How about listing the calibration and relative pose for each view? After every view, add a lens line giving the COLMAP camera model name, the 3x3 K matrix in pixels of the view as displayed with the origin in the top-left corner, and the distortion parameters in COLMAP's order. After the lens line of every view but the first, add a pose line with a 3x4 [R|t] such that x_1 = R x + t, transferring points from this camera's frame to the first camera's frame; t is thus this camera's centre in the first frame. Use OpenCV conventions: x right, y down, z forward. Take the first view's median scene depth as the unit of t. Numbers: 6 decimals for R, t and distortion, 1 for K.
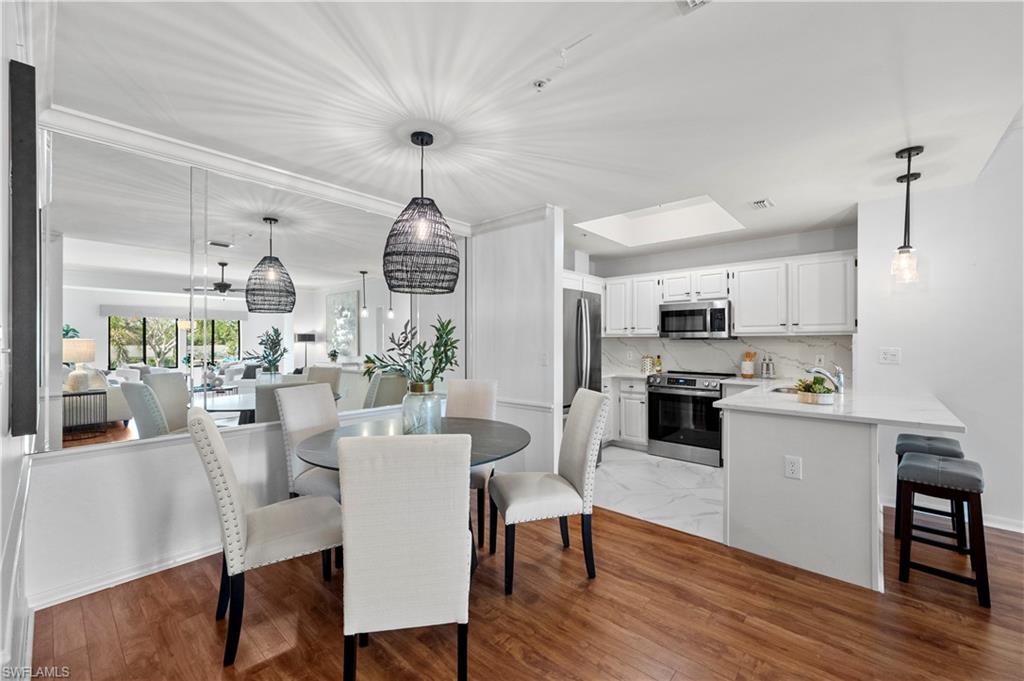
lens RADIAL K [[414.6, 0, 512.0], [0, 414.6, 340.5], [0, 0, 1]] dist [-0.001093, -0.000159]
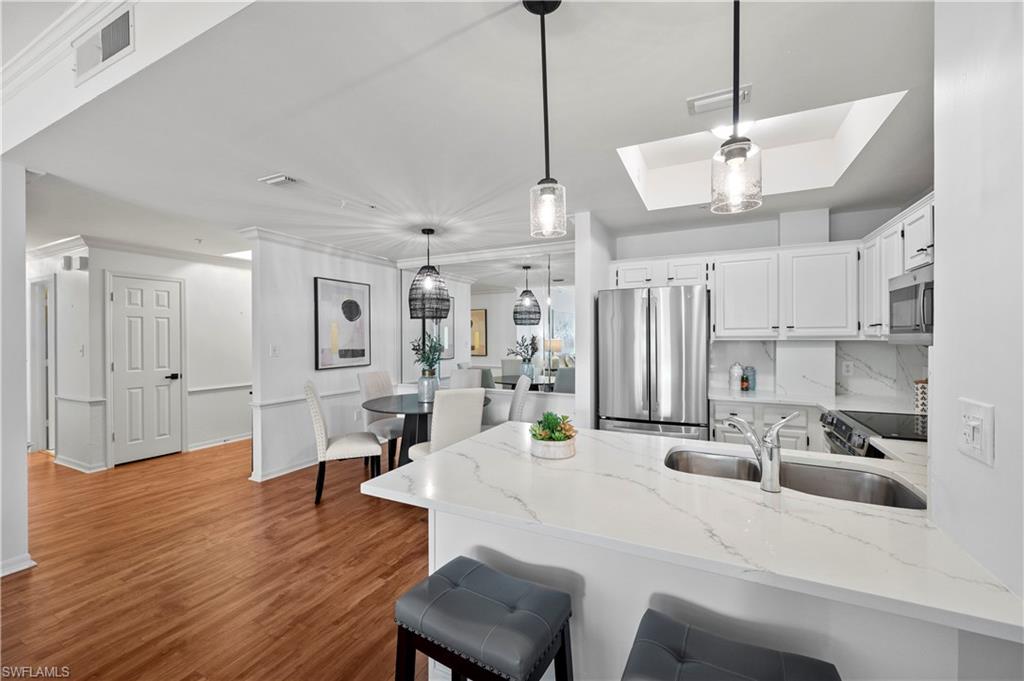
lens RADIAL K [[406.8, 0, 512.0], [0, 406.8, 340.5], [0, 0, 1]] dist [0.000362, -0.000024]
pose [[0.263137, 0.004125, -0.964750, 1.530646], [0.008869, 0.999938, 0.006695, -0.035967], [0.964718, -0.010319, 0.263084, 0.886323]]
